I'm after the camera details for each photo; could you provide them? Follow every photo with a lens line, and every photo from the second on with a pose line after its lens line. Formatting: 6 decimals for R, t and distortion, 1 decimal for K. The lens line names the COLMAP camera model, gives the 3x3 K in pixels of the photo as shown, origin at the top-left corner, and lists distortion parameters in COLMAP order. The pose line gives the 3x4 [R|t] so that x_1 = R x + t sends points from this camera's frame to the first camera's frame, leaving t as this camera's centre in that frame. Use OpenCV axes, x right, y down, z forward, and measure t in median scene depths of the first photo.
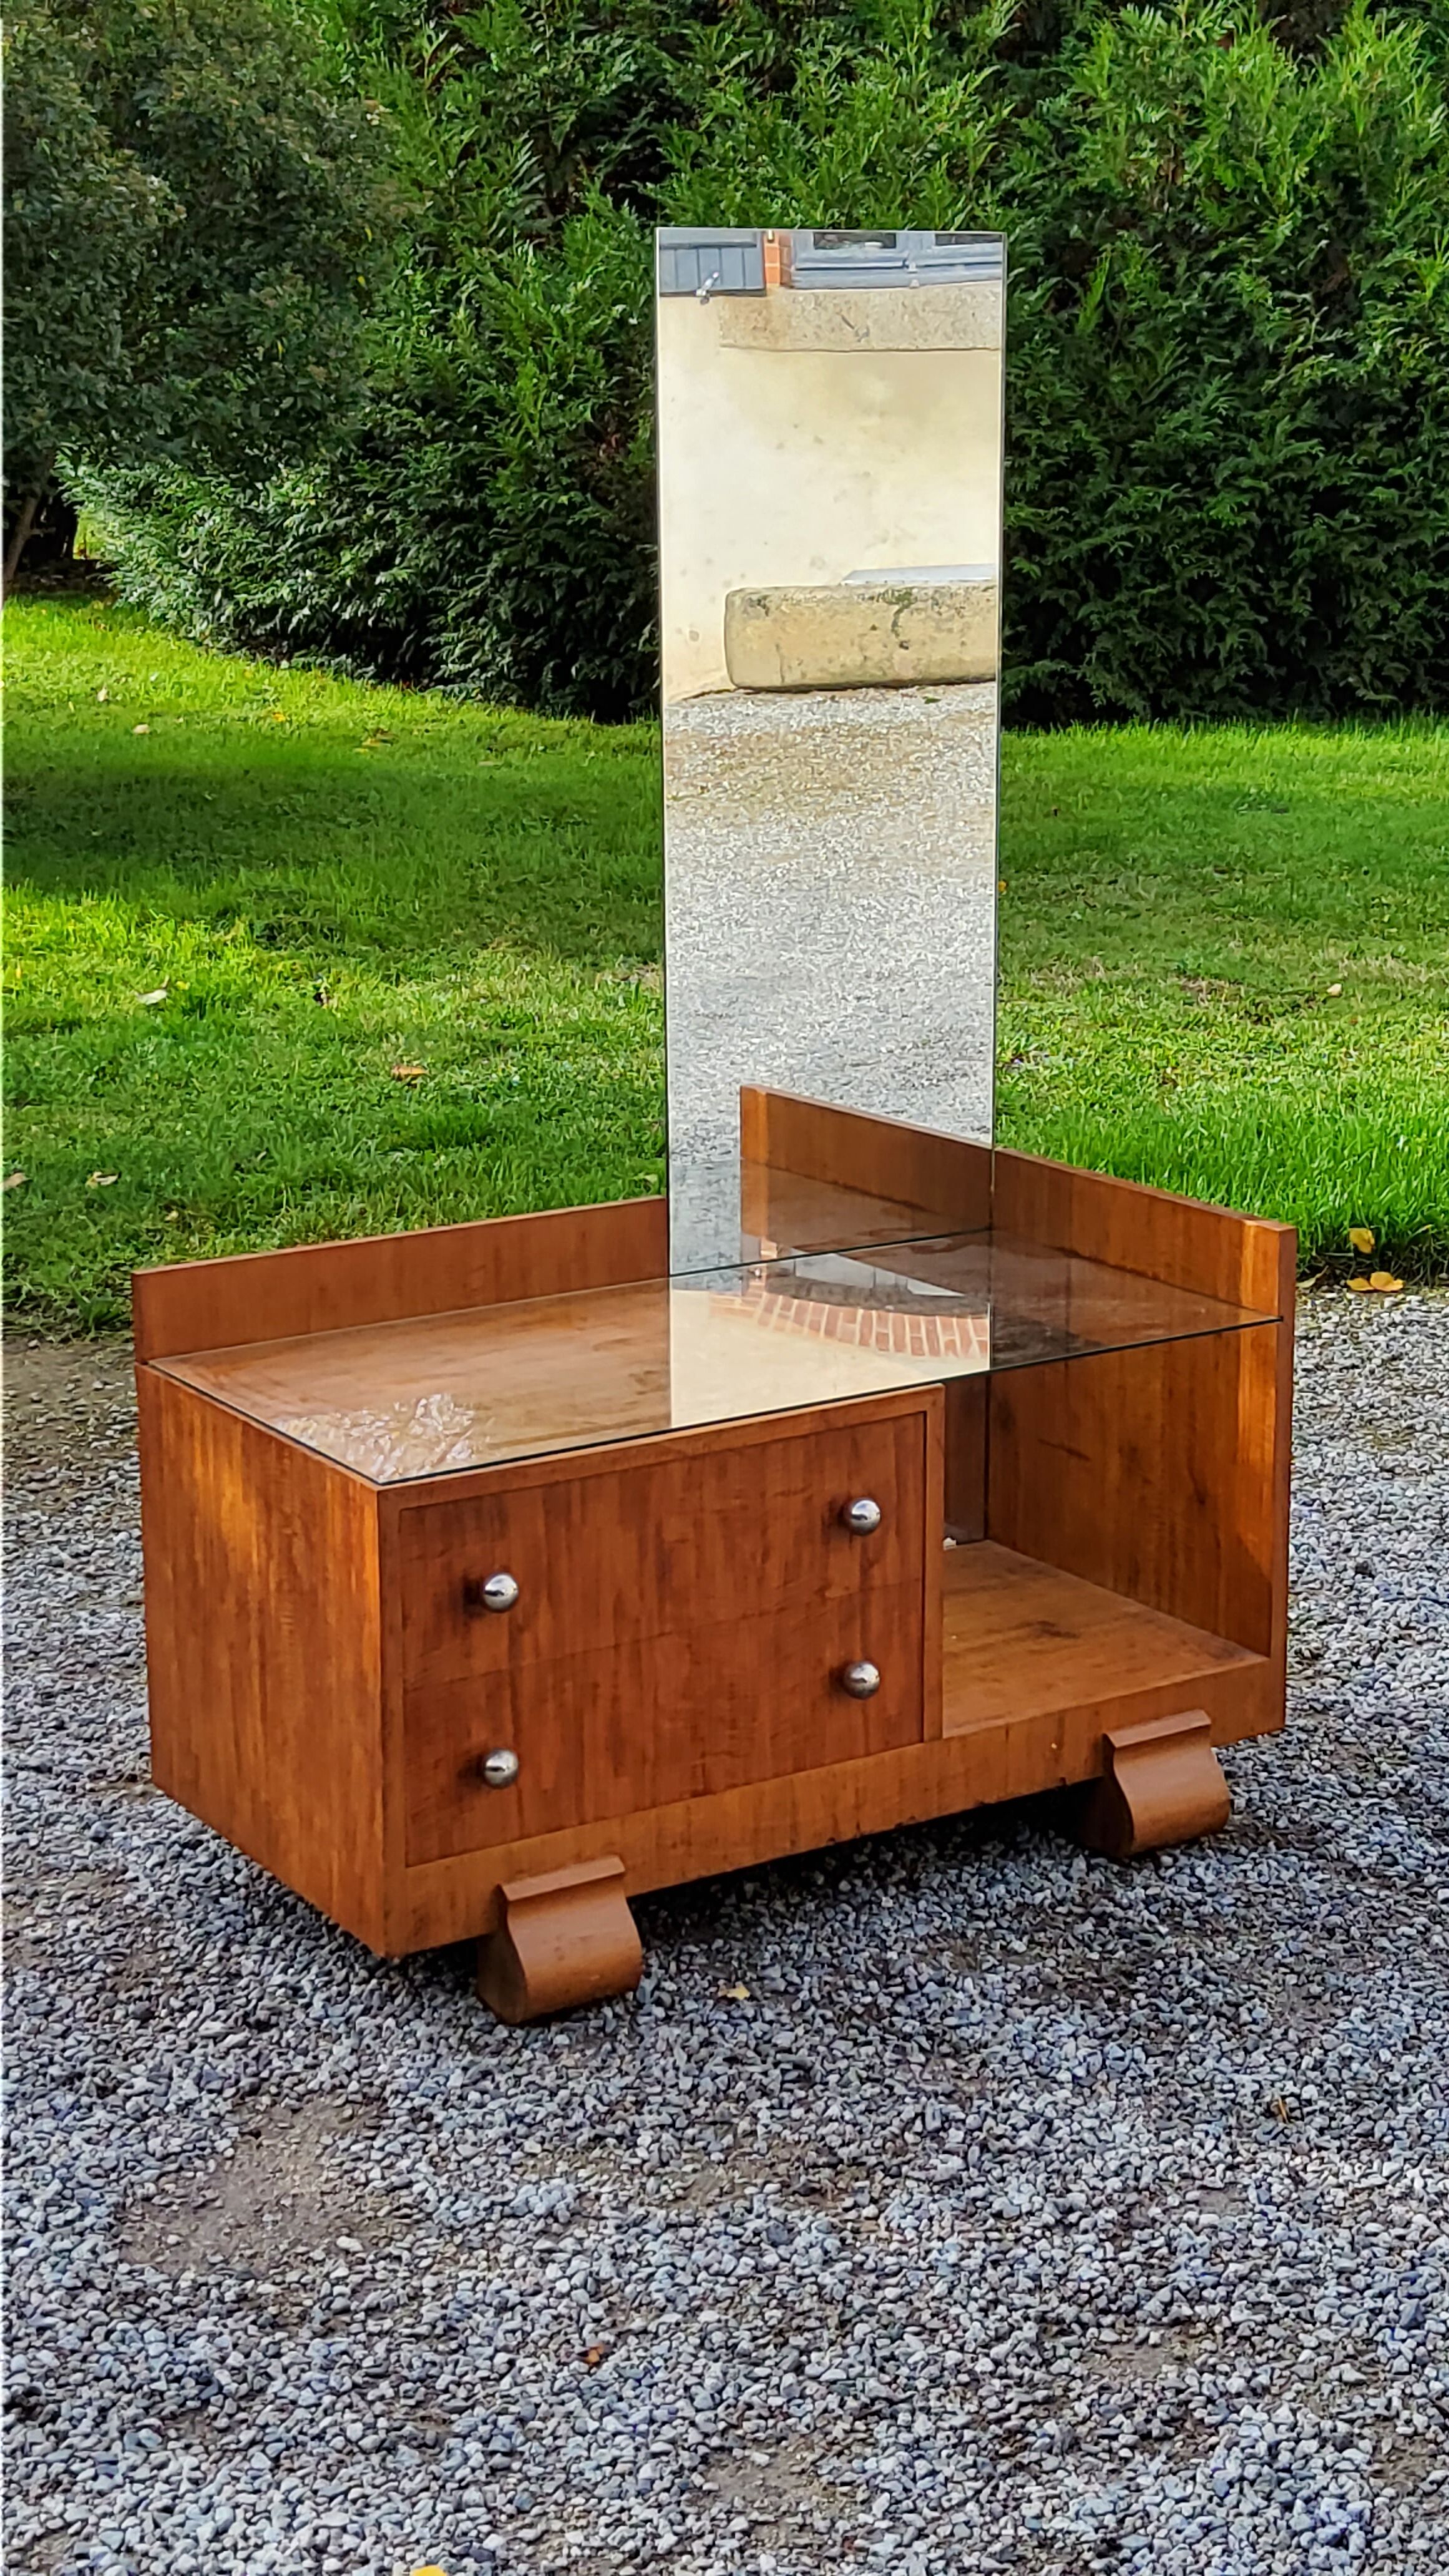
lens RADIAL K [[3842.9, 0, 742.4], [0, 3842.9, 1281.5], [0, 0, 1]] dist [0.170478, -0.503603]
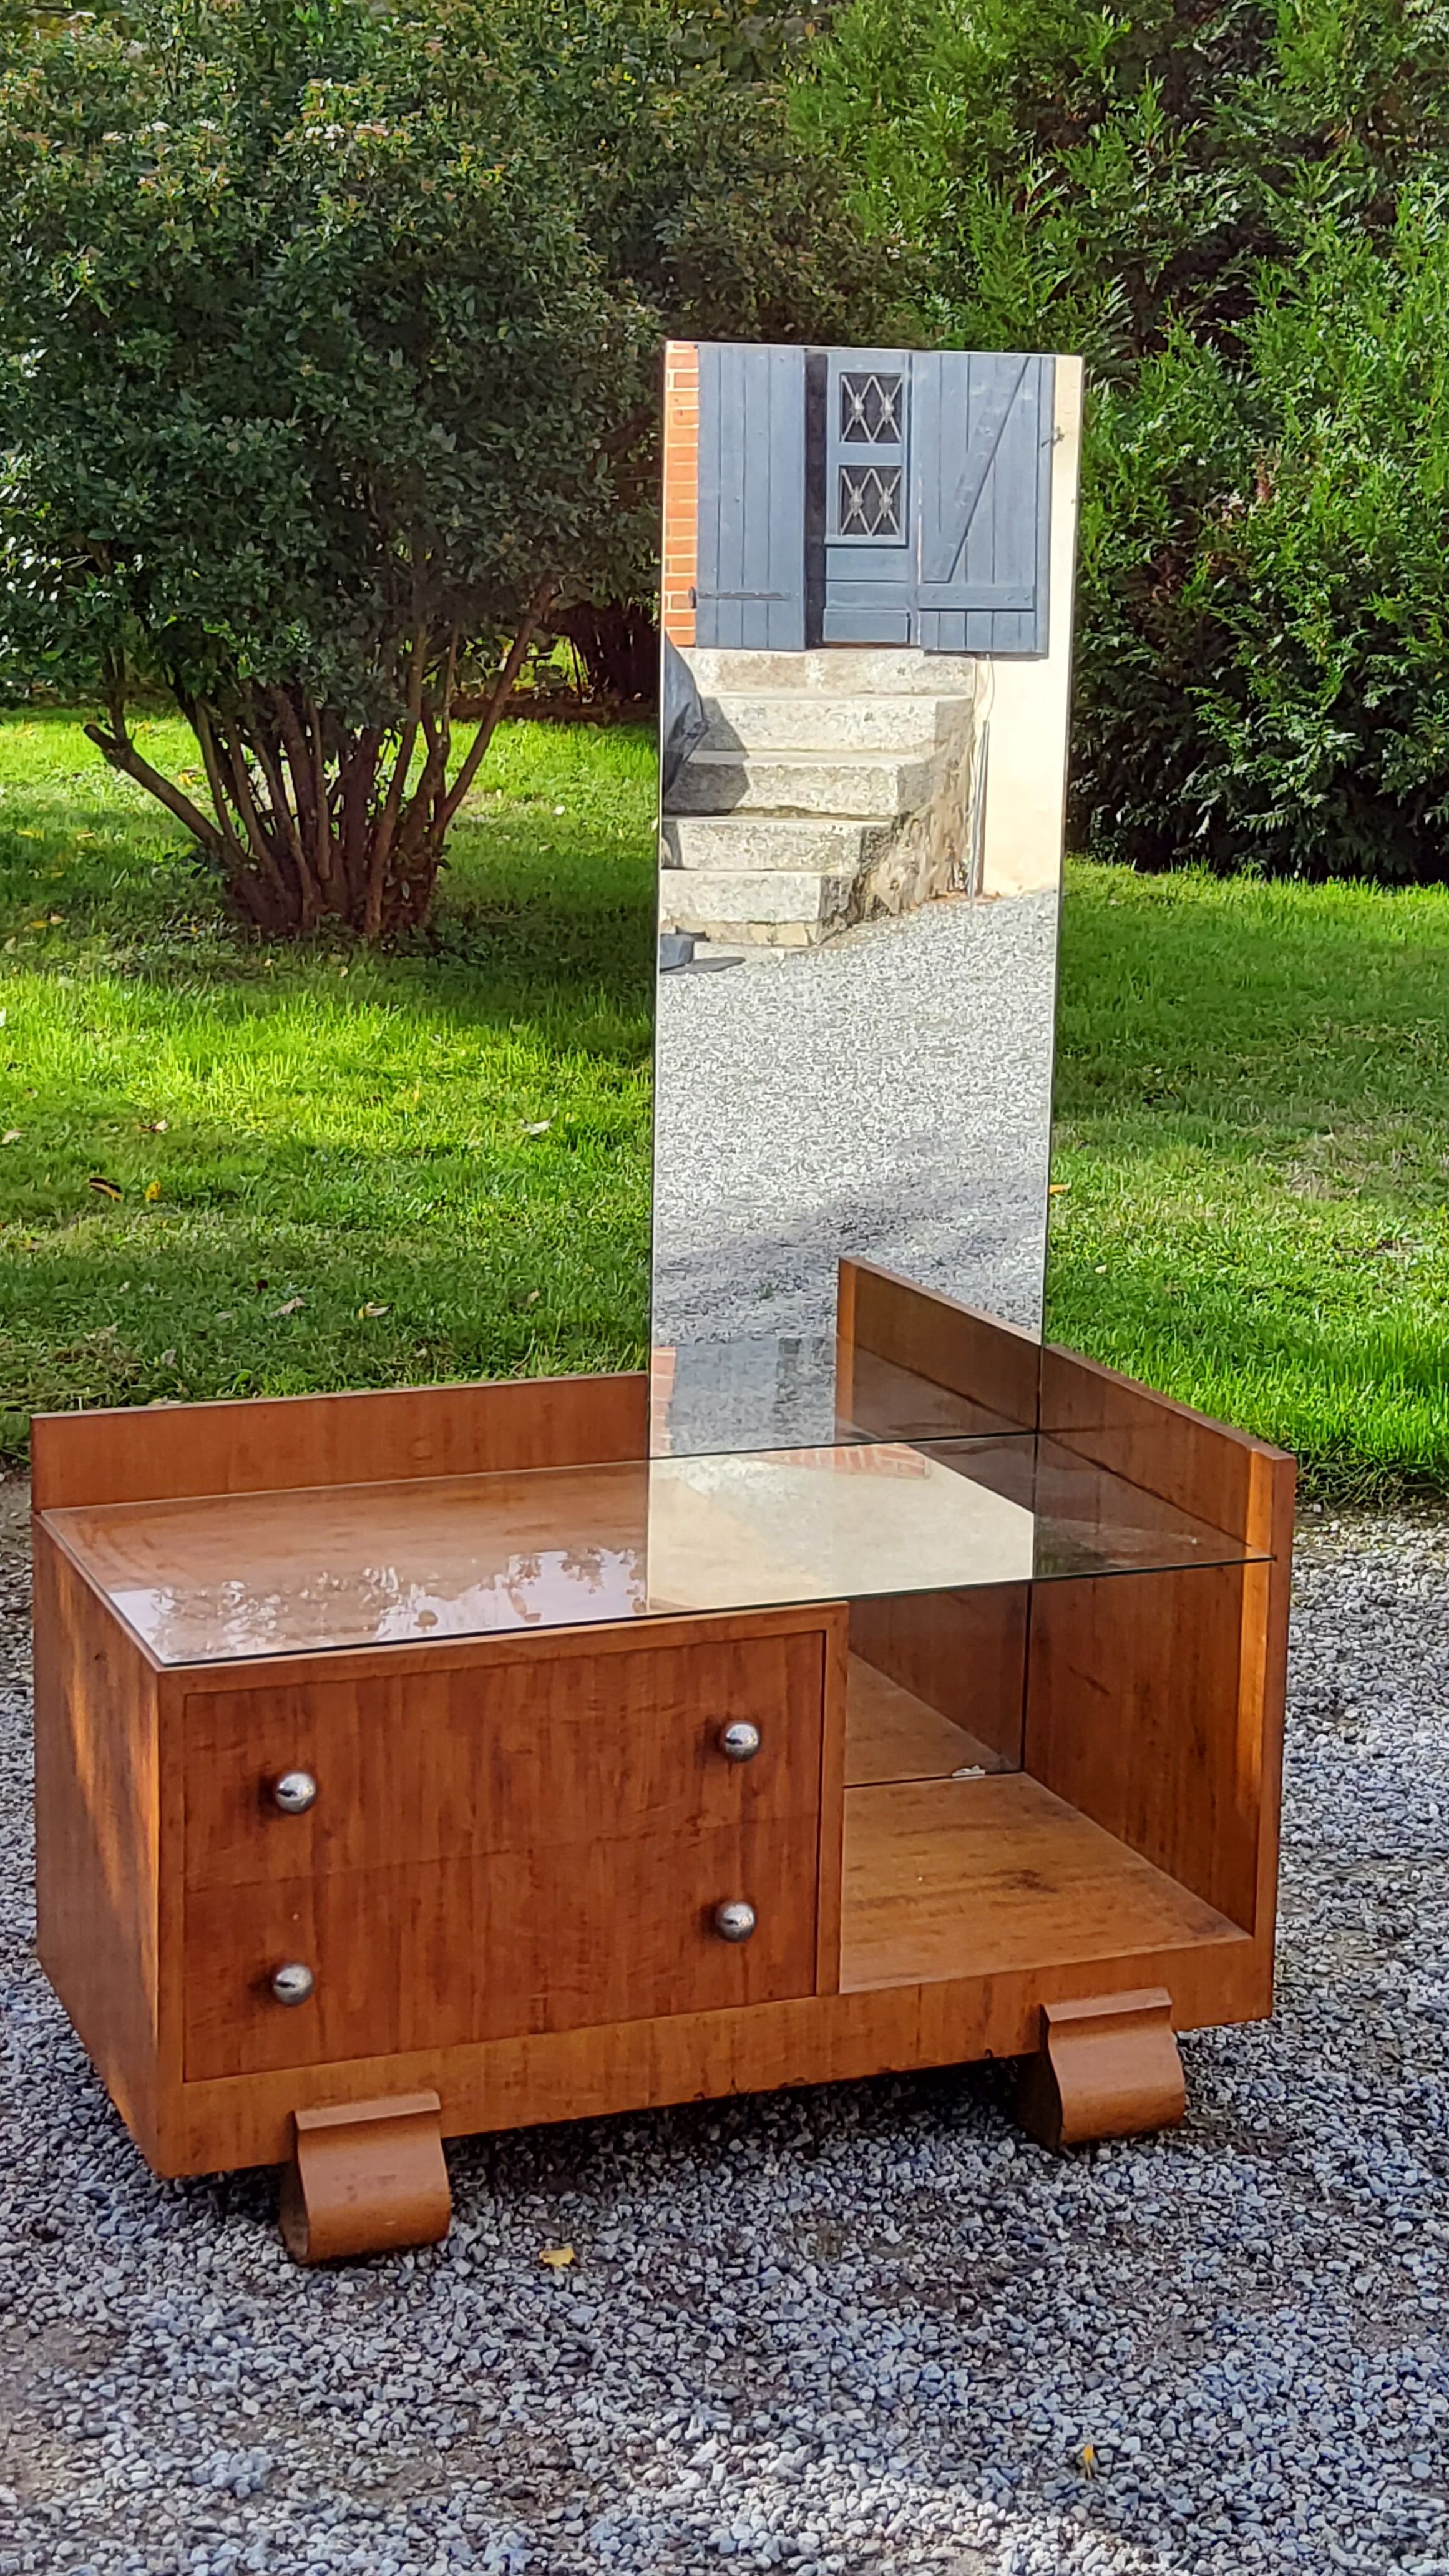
lens RADIAL K [[3889.7, 0, 724.5], [0, 3889.7, 1288.0], [0, 0, 1]] dist [0.182722, -0.572390]
pose [[0.980914, 0.065730, -0.182995, 0.191753], [-0.072169, 0.996978, -0.028747, -0.019115], [0.180552, 0.041404, 0.982693, 0.090667]]
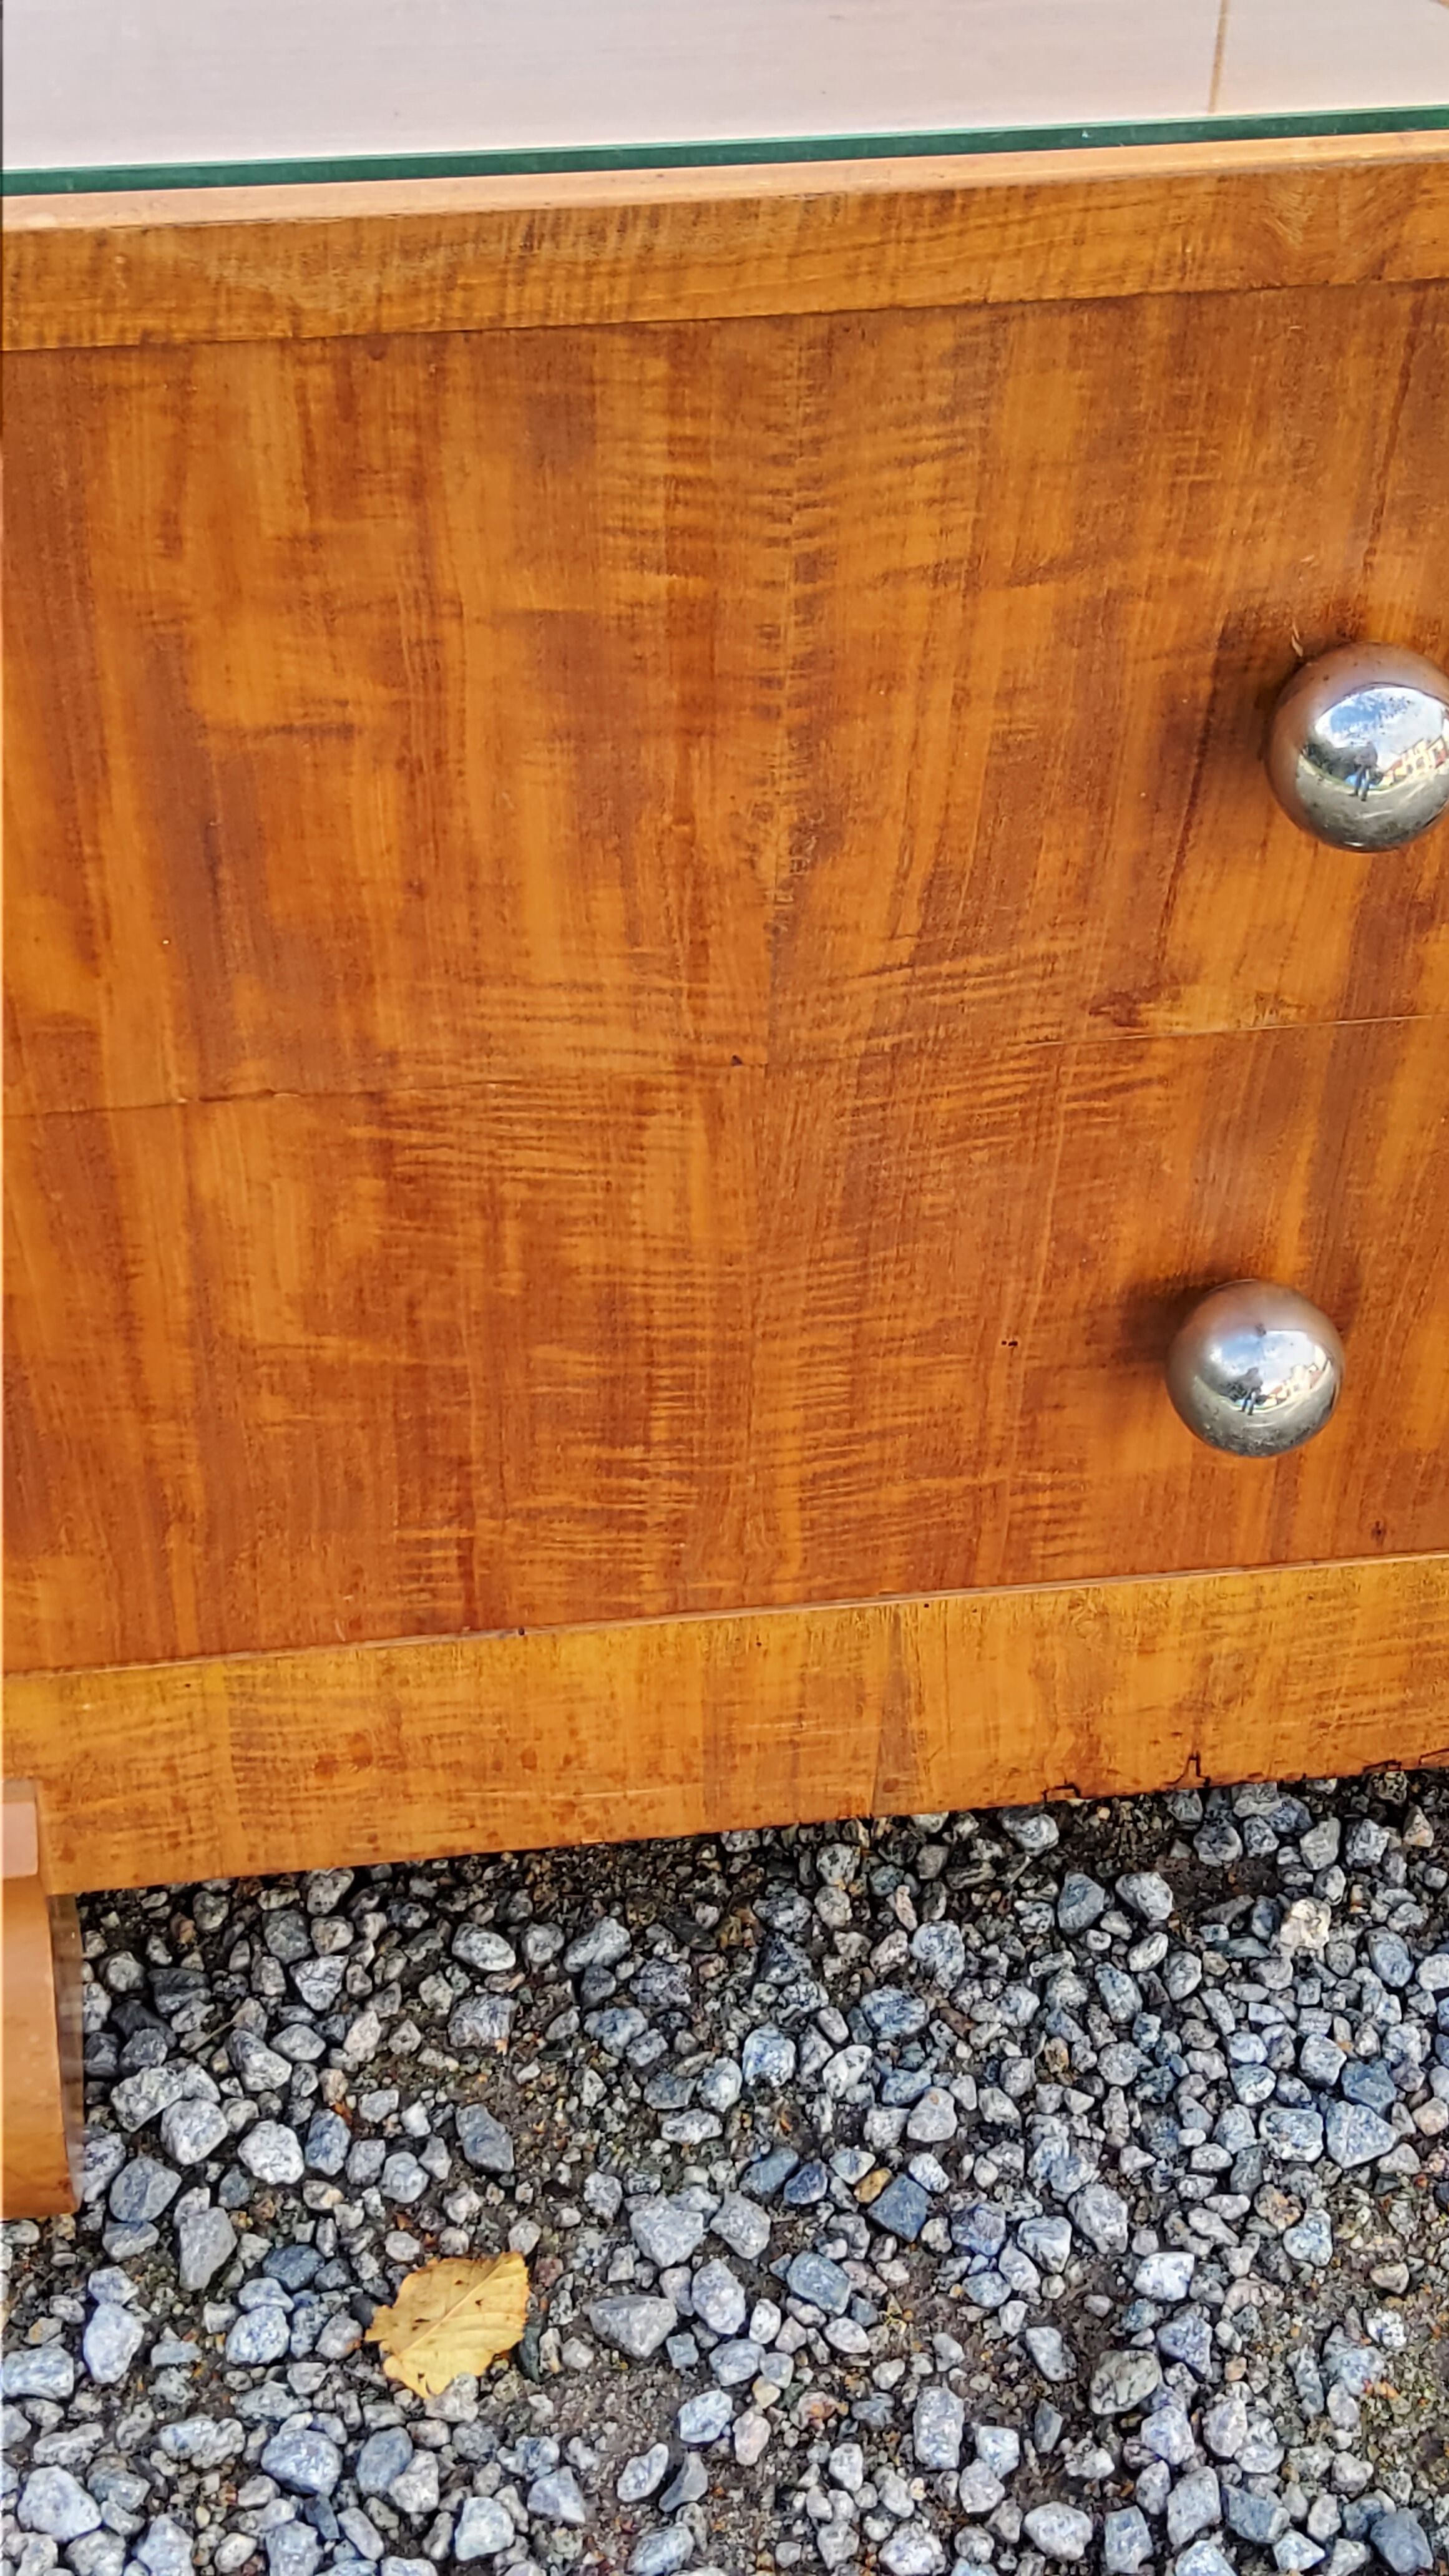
lens RADIAL K [[3889.7, 0, 724.5], [0, 3889.7, 1288.0], [0, 0, 1]] dist [0.182722, -0.572390]
pose [[0.906232, 0.319777, -0.276561, 0.065376], [-0.134380, 0.838092, 0.528719, -0.015394], [0.400856, -0.441978, 0.802477, 0.829891]]
